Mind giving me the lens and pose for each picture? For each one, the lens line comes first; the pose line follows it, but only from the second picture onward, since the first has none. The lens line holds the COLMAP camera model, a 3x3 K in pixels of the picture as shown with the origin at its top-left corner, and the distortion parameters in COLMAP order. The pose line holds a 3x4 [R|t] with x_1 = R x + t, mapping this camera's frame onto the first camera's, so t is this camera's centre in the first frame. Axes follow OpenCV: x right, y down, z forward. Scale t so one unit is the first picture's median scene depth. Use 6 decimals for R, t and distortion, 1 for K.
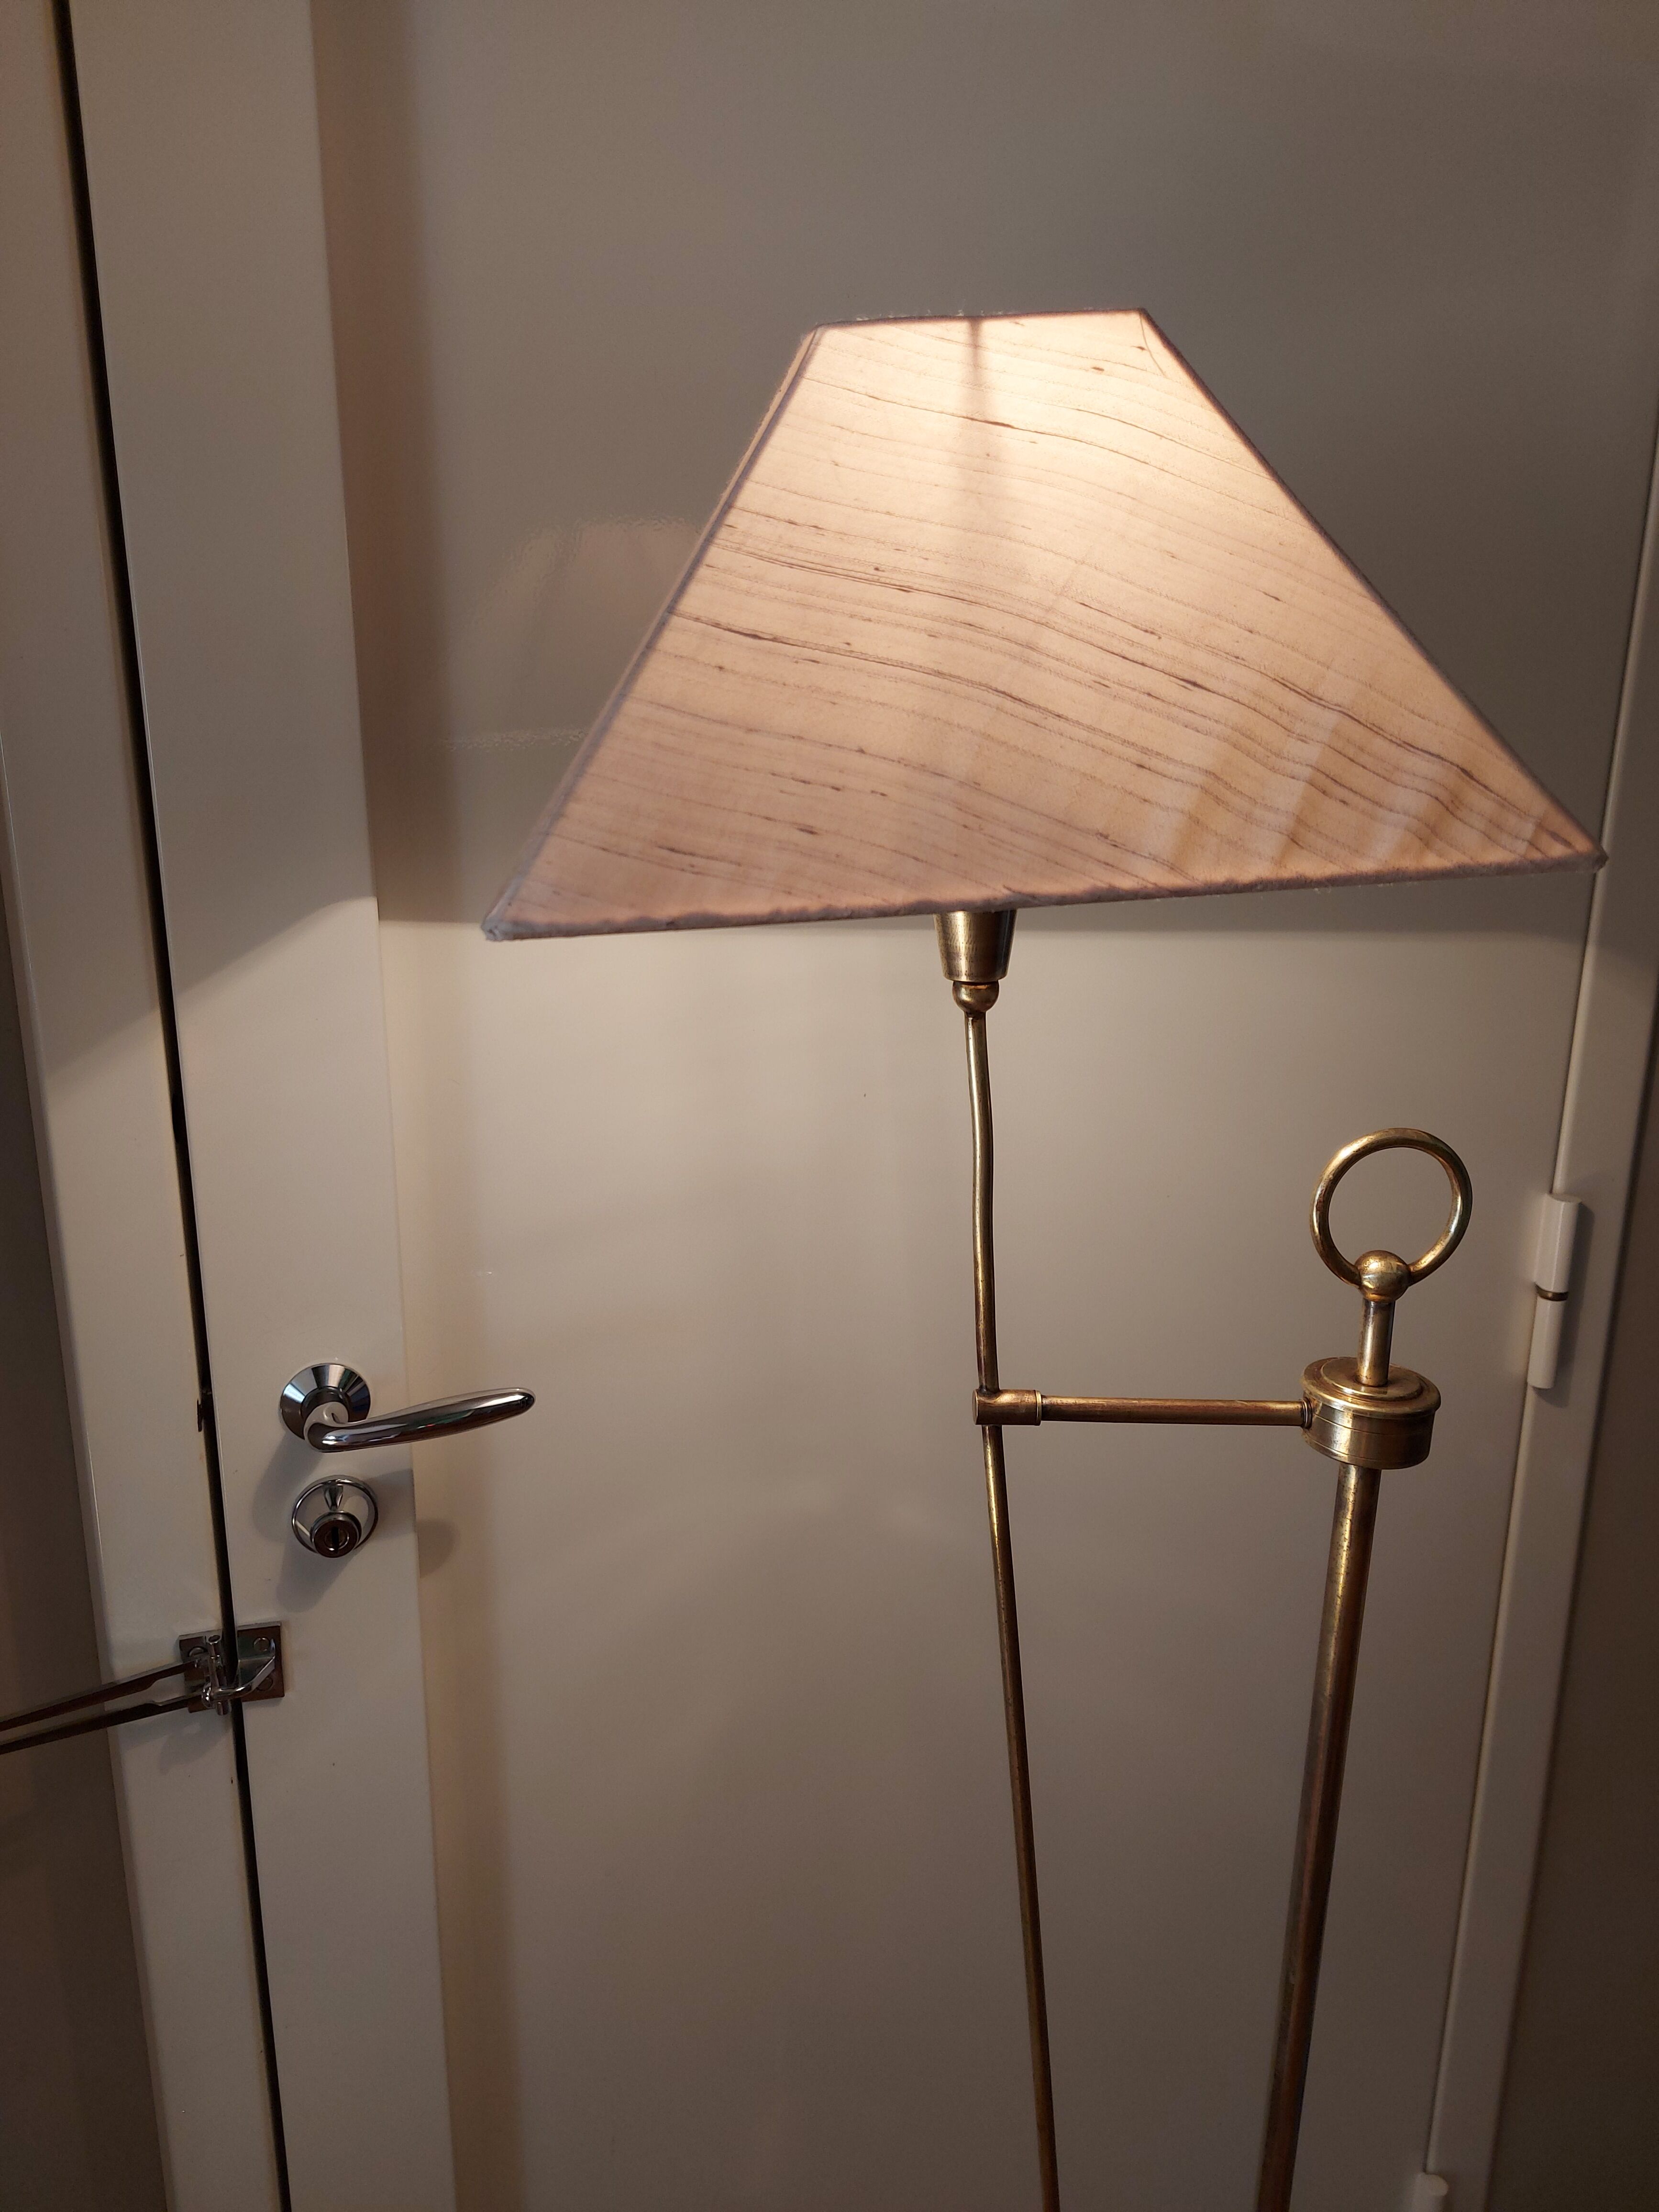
lens RADIAL K [[1606.4, 0, 822.6], [0, 1606.4, 1103.2], [0, 0, 1]] dist [0.075659, -0.101810]
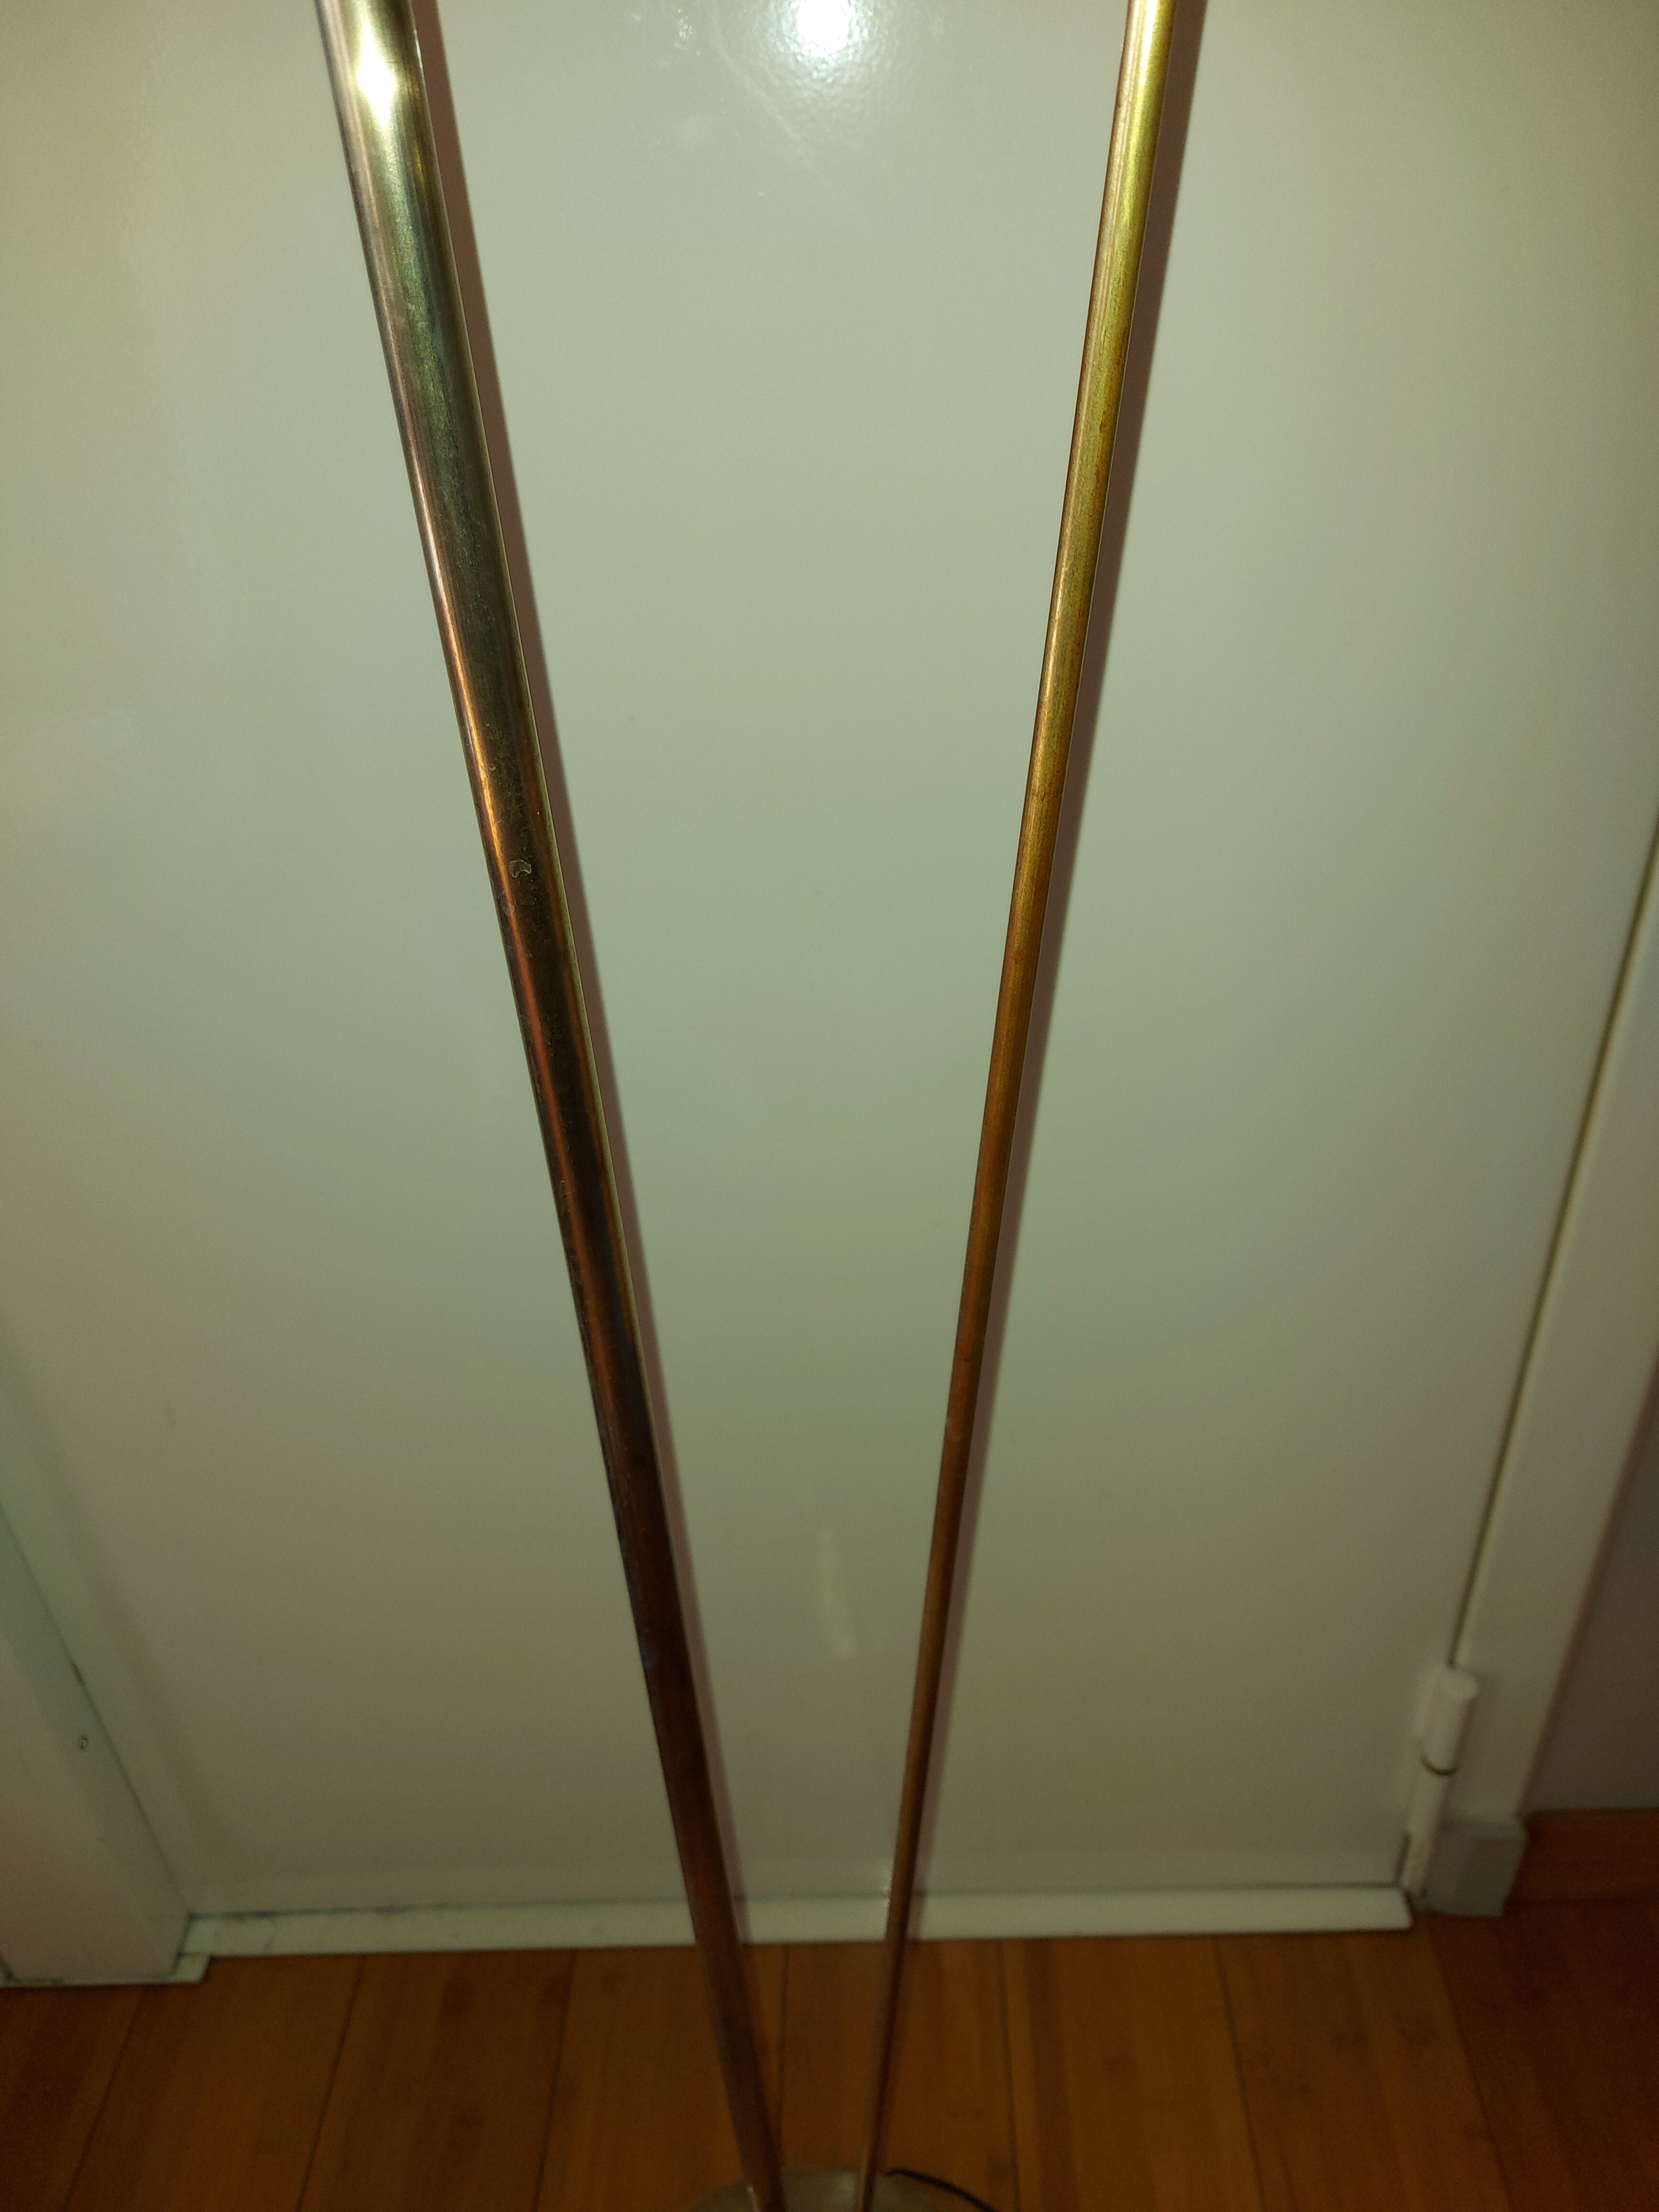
lens RADIAL K [[1606.4, 0, 822.6], [0, 1606.4, 1103.2], [0, 0, 1]] dist [0.075659, -0.101810]
pose [[0.959917, 0.103016, -0.260667, 0.611247], [-0.013714, 0.946156, 0.323422, 0.497645], [0.279949, -0.306883, 0.909643, 0.860762]]
